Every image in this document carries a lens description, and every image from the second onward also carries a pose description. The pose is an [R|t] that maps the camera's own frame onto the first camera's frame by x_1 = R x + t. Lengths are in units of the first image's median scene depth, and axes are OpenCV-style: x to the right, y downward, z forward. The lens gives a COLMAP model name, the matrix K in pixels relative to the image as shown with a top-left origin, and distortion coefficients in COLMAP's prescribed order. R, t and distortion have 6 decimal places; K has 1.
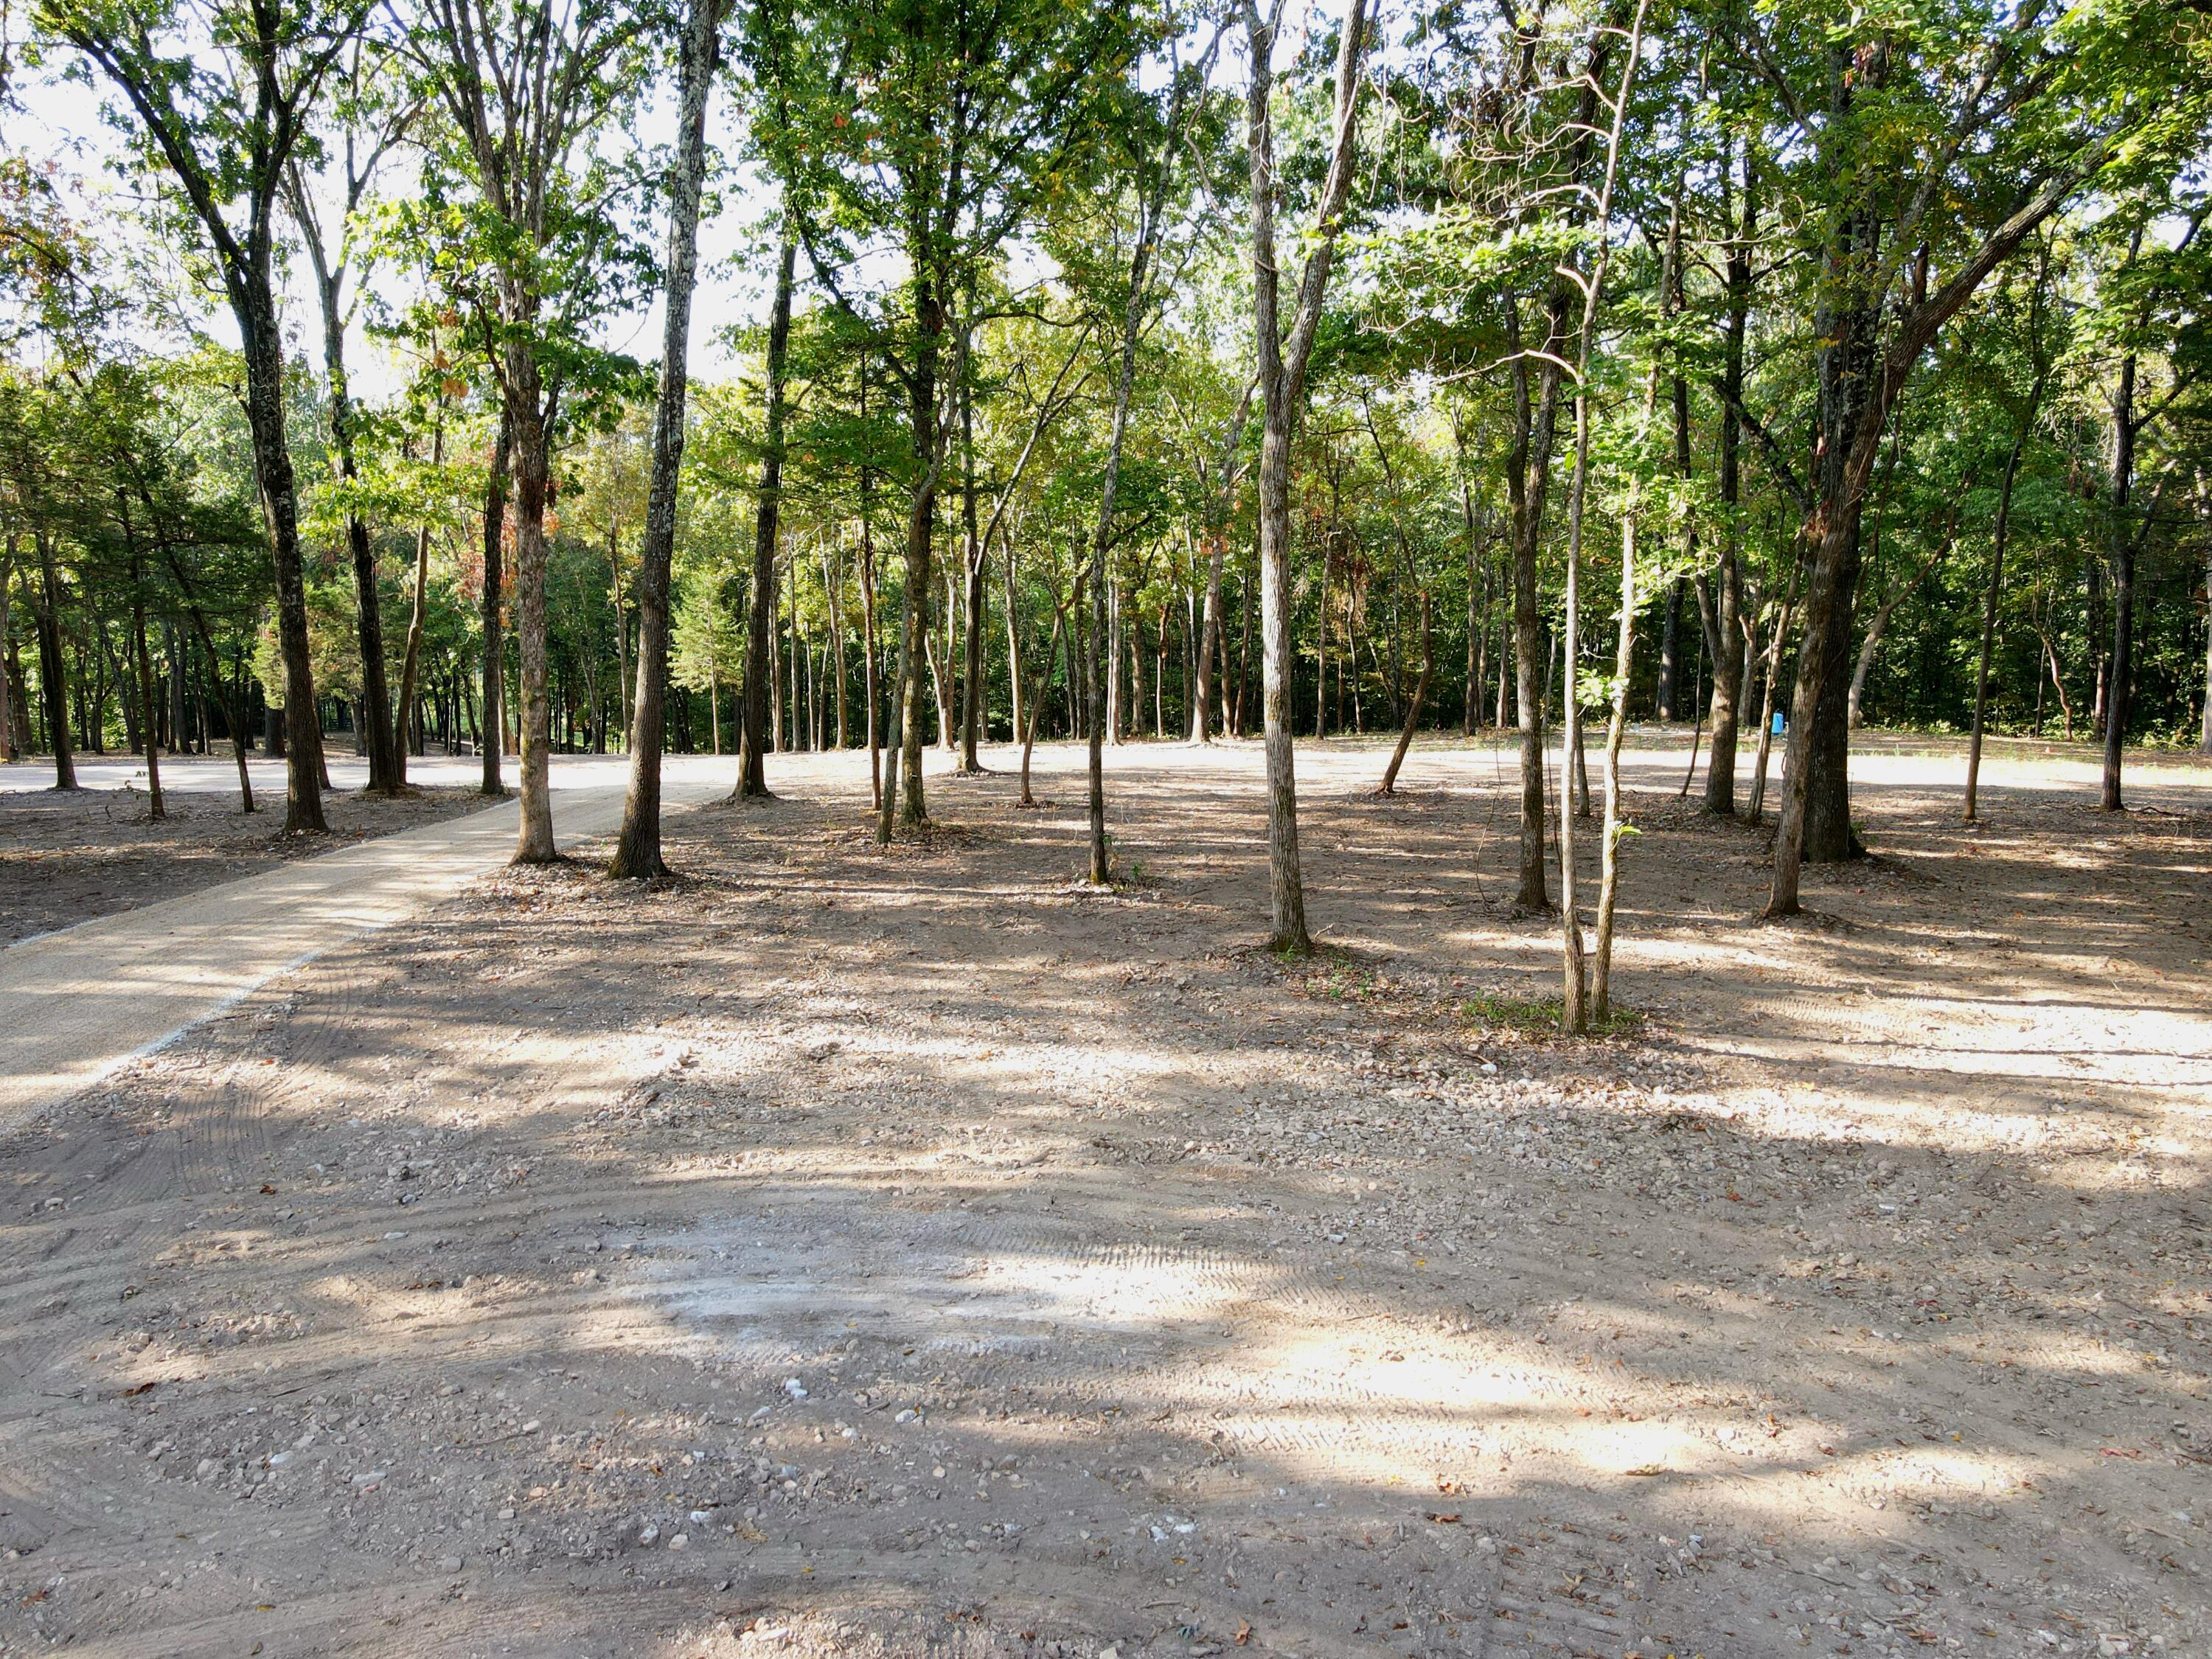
lens RADIAL K [[1555.7, 0, 1114.3], [0, 1555.7, 822.2], [0, 0, 1]] dist [-0.013060, -0.001486]
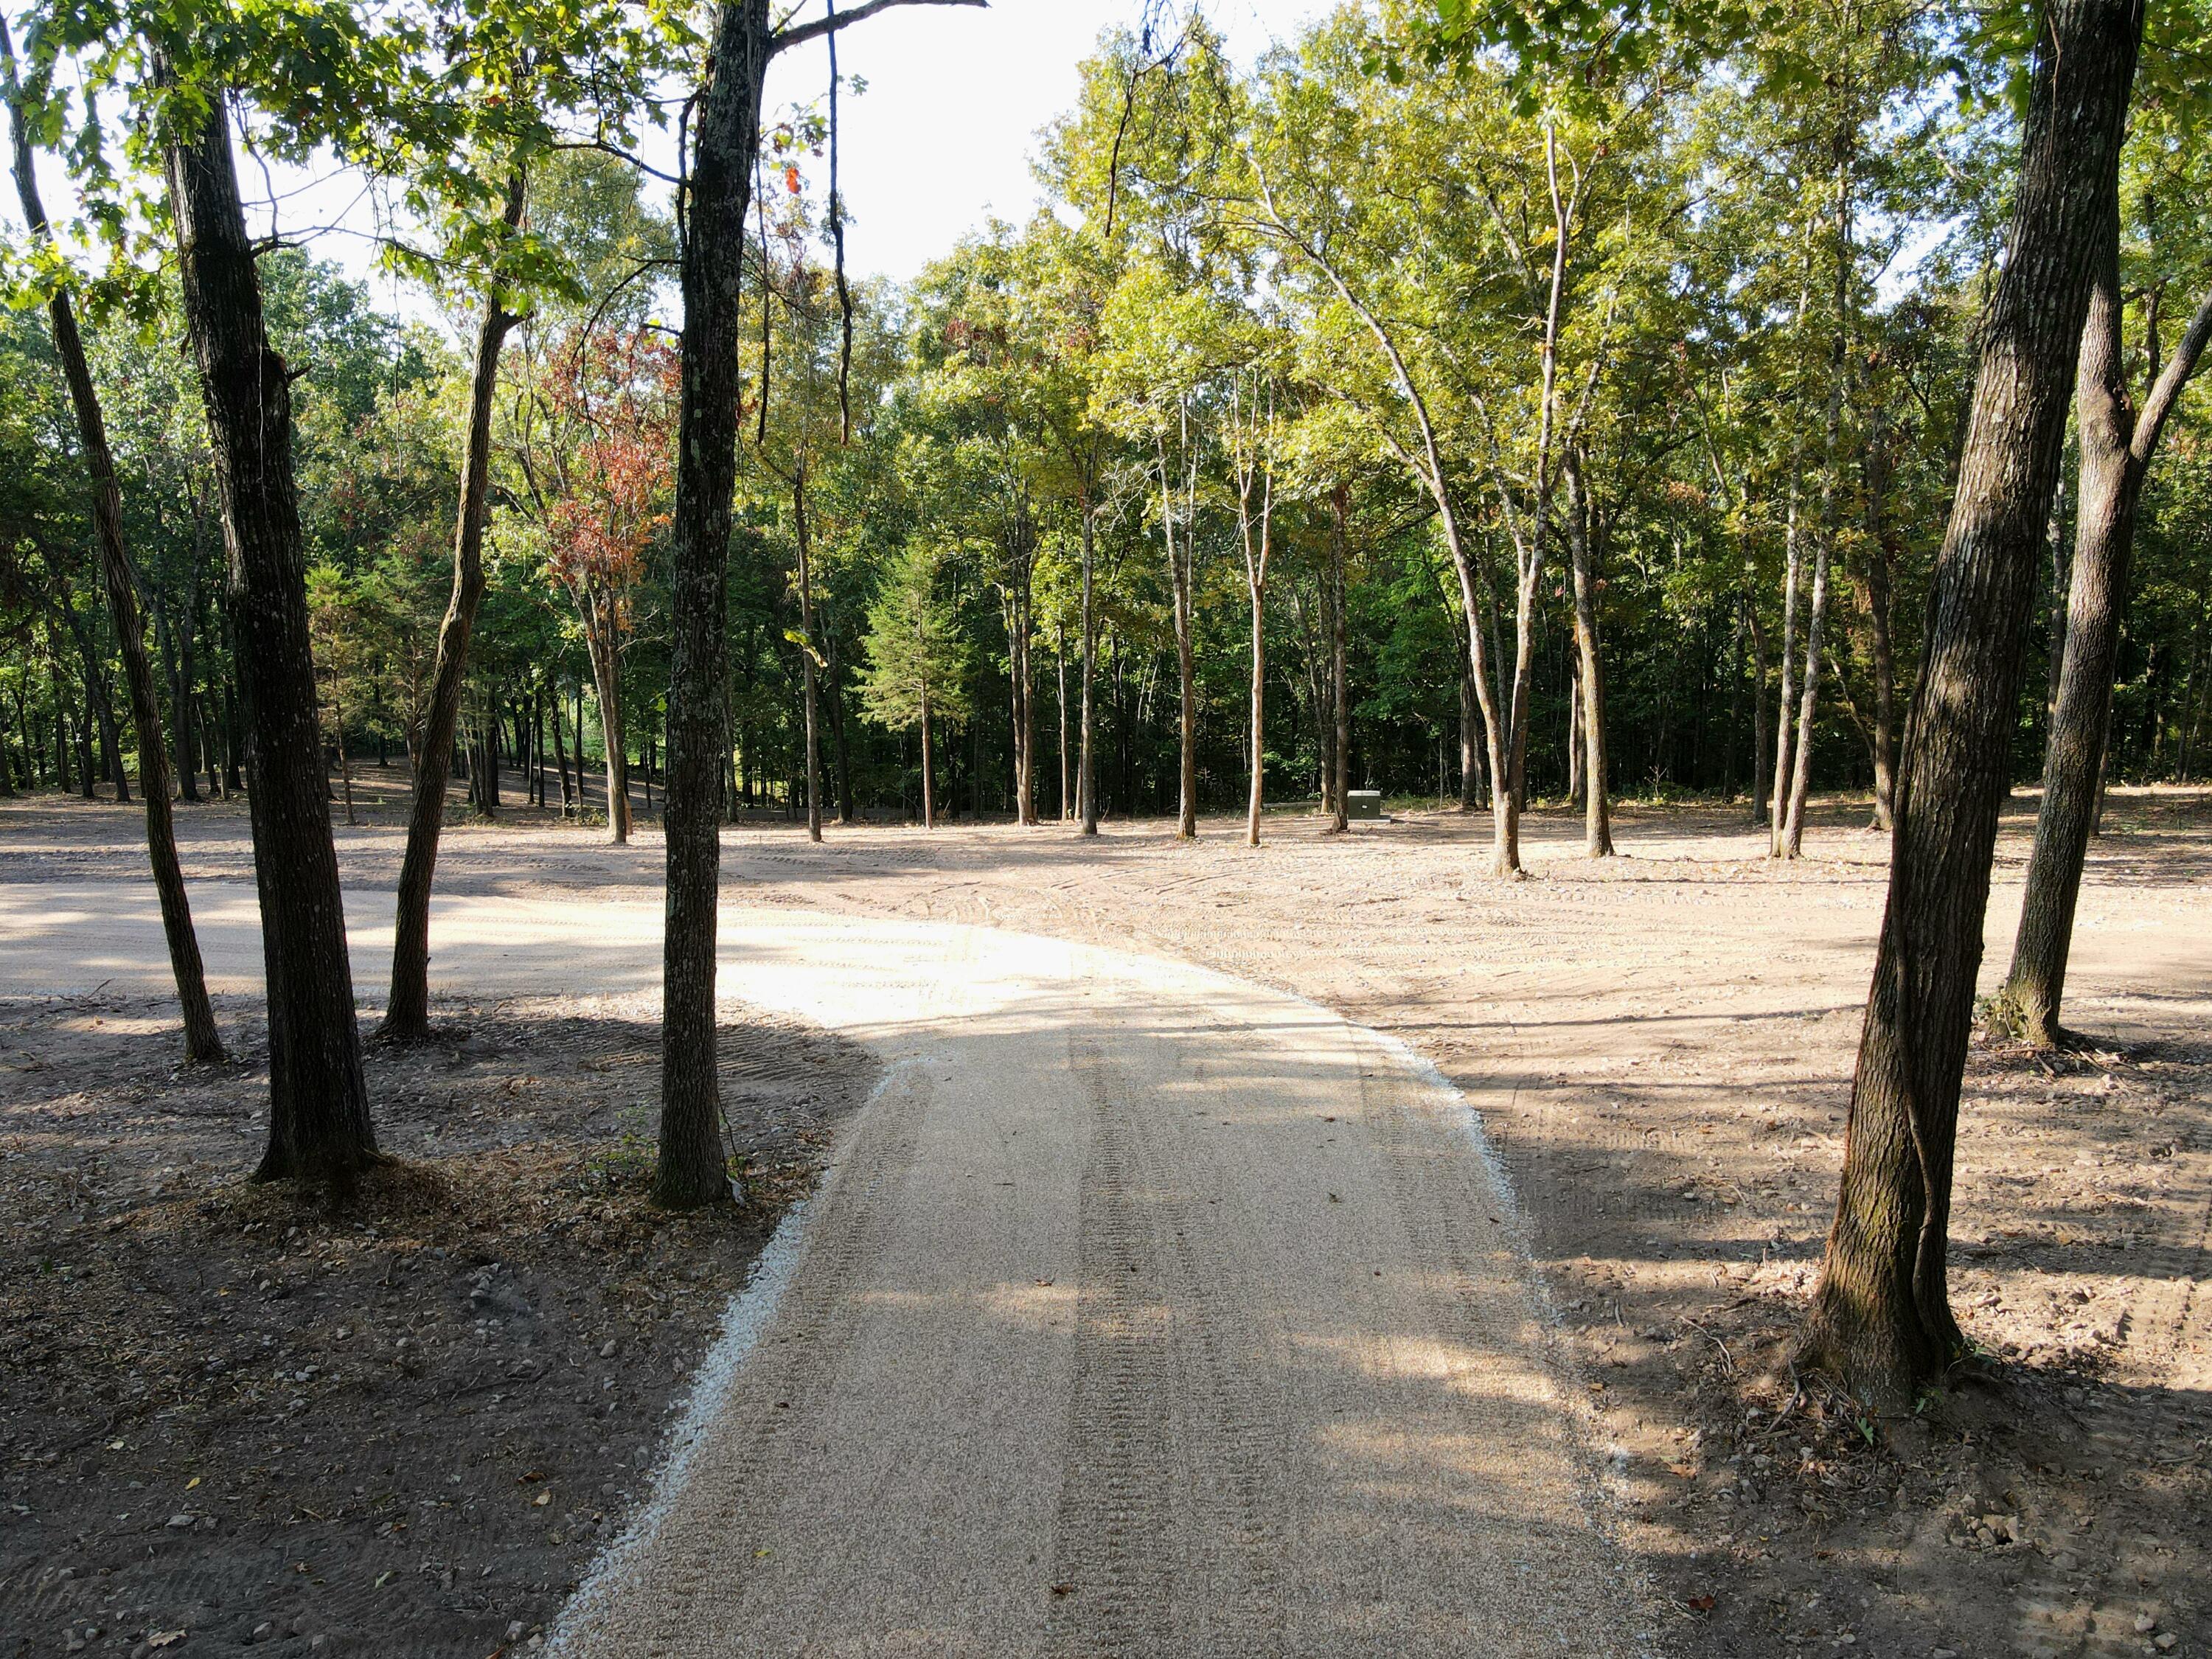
lens RADIAL K [[1555.7, 0, 1109.3], [0, 1555.7, 828.7], [0, 0, 1]] dist [-0.013060, -0.001486]
pose [[0.998905, 0.003635, -0.046634, -0.146309], [-0.003806, 0.999986, -0.003575, -0.039170], [0.046620, 0.003748, 0.998906, 0.336268]]
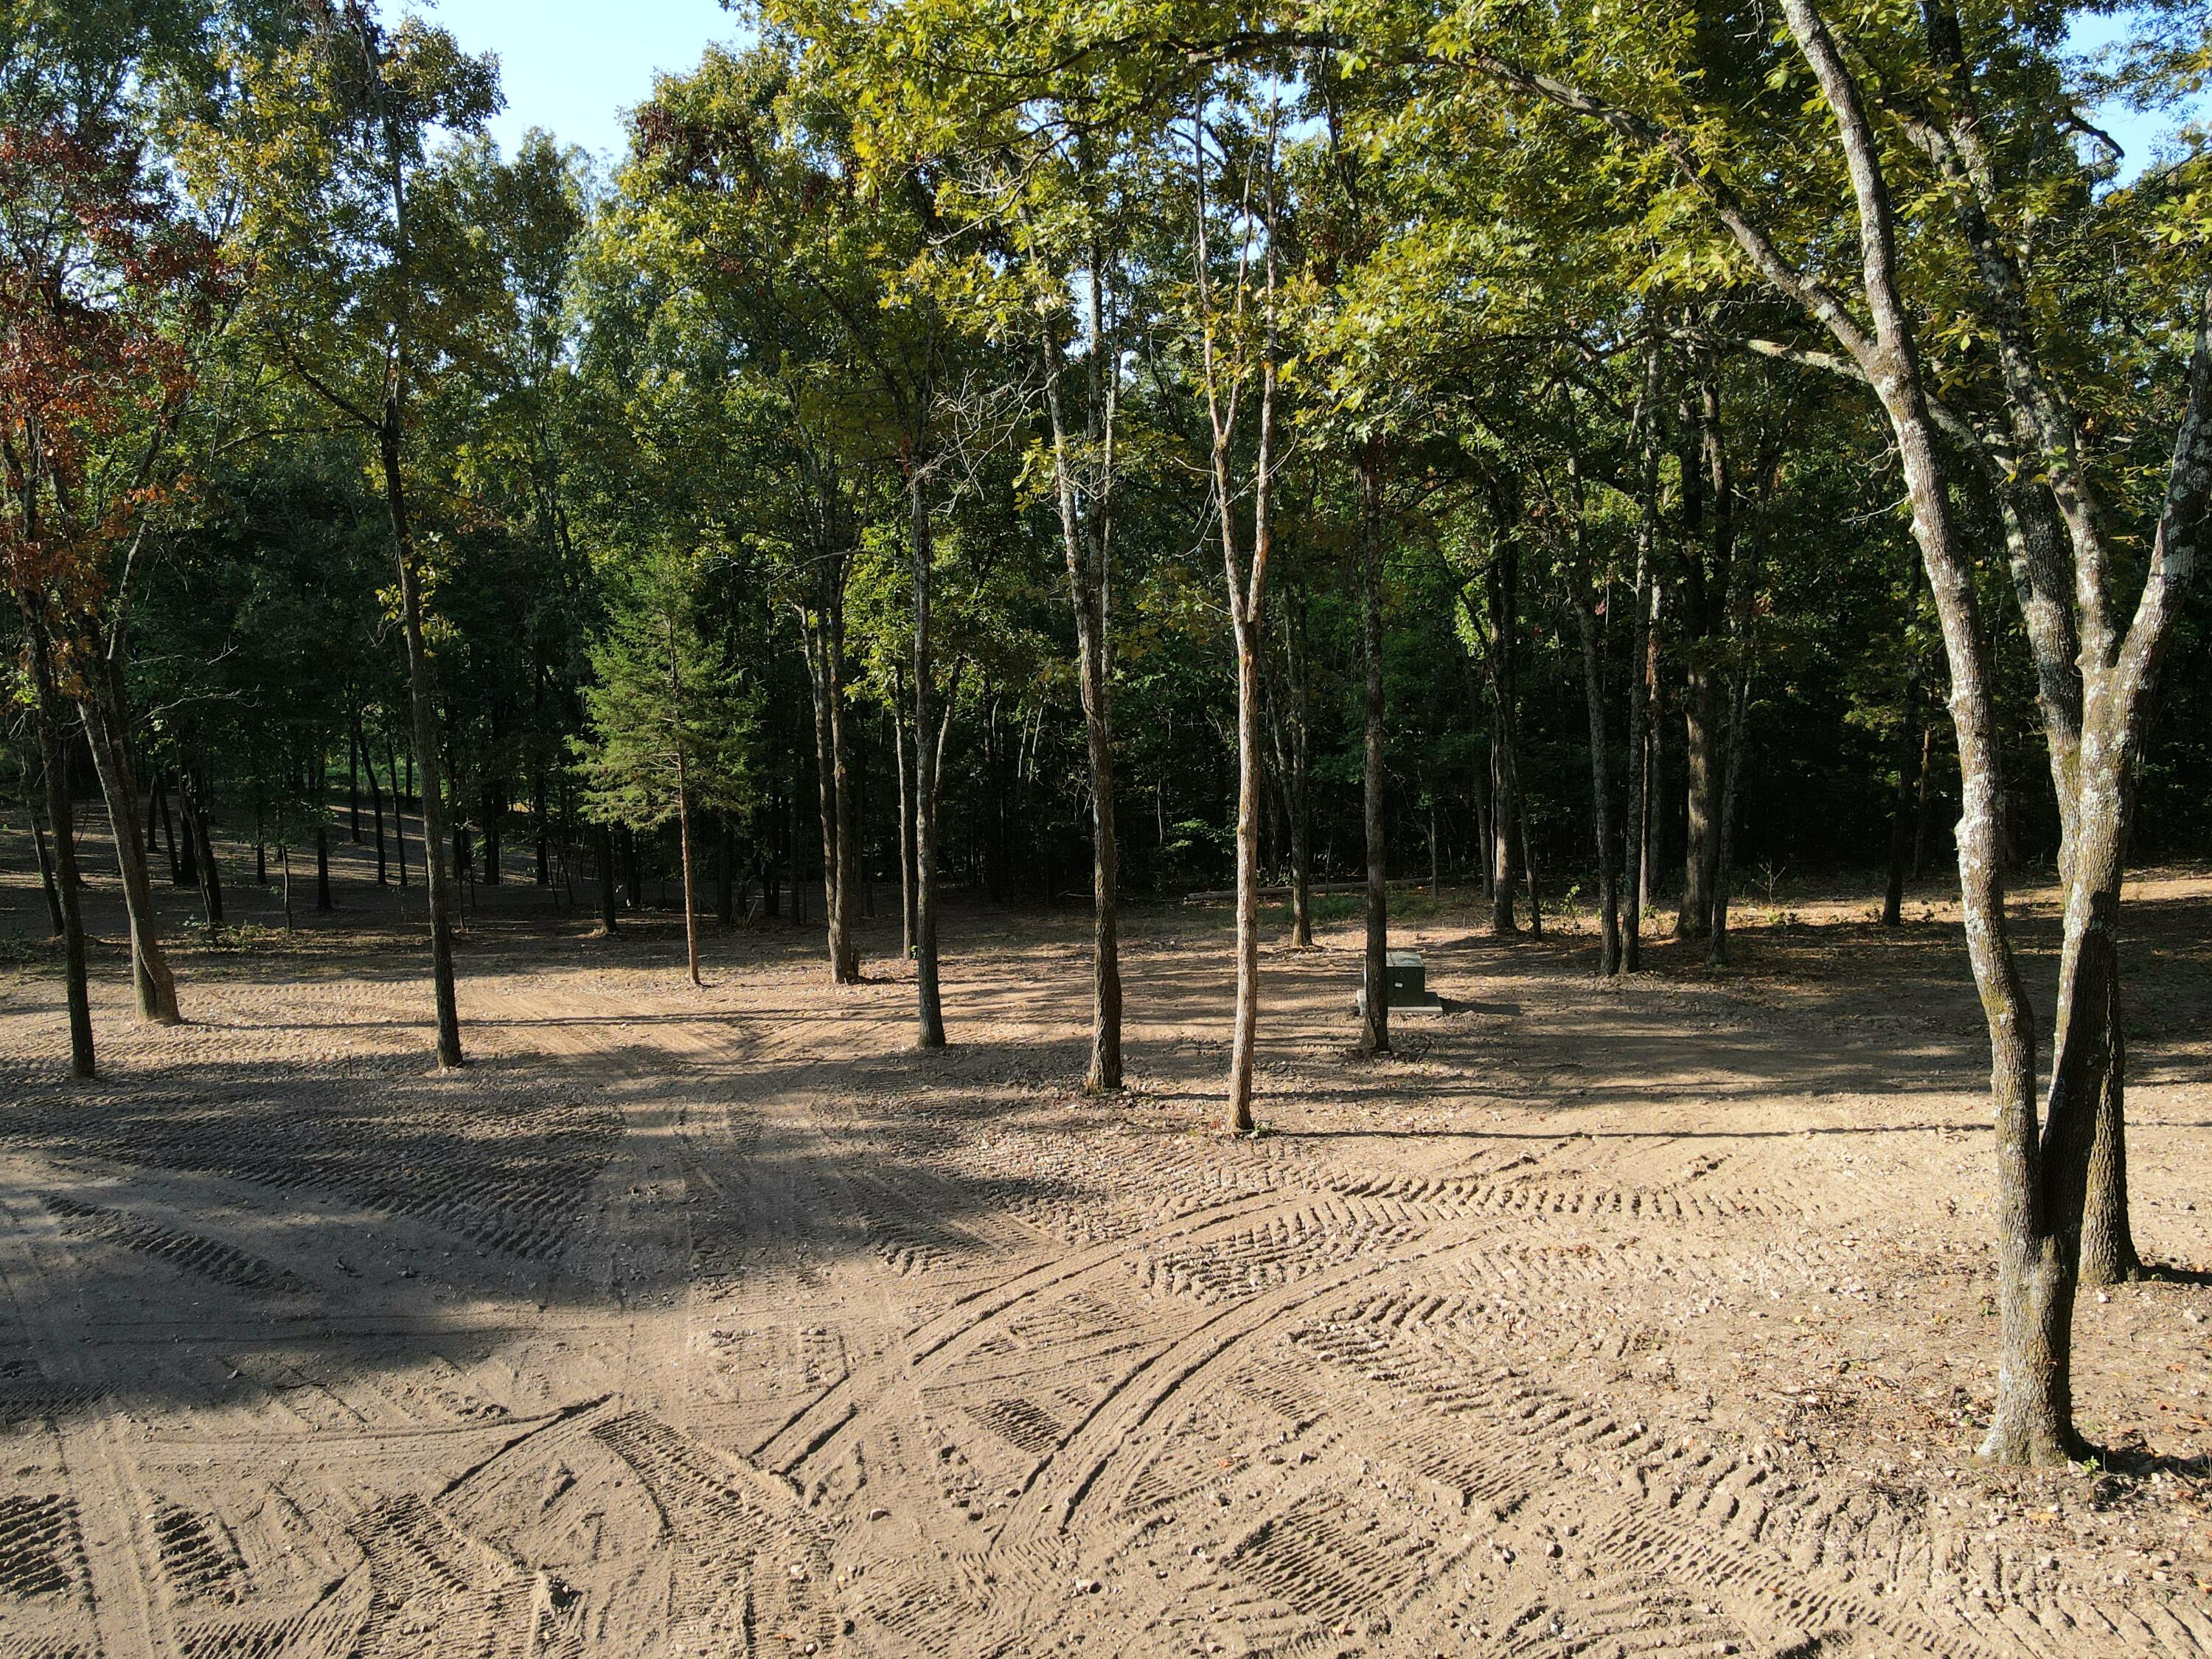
lens RADIAL K [[1555.7, 0, 1095.0], [0, 1555.7, 834.1], [0, 0, 1]] dist [-0.013060, -0.001486]
pose [[0.999802, -0.008916, 0.017772, -0.150897], [0.008935, 0.999960, -0.000993, -0.081041], [-0.017763, 0.001152, 0.999842, 0.565275]]
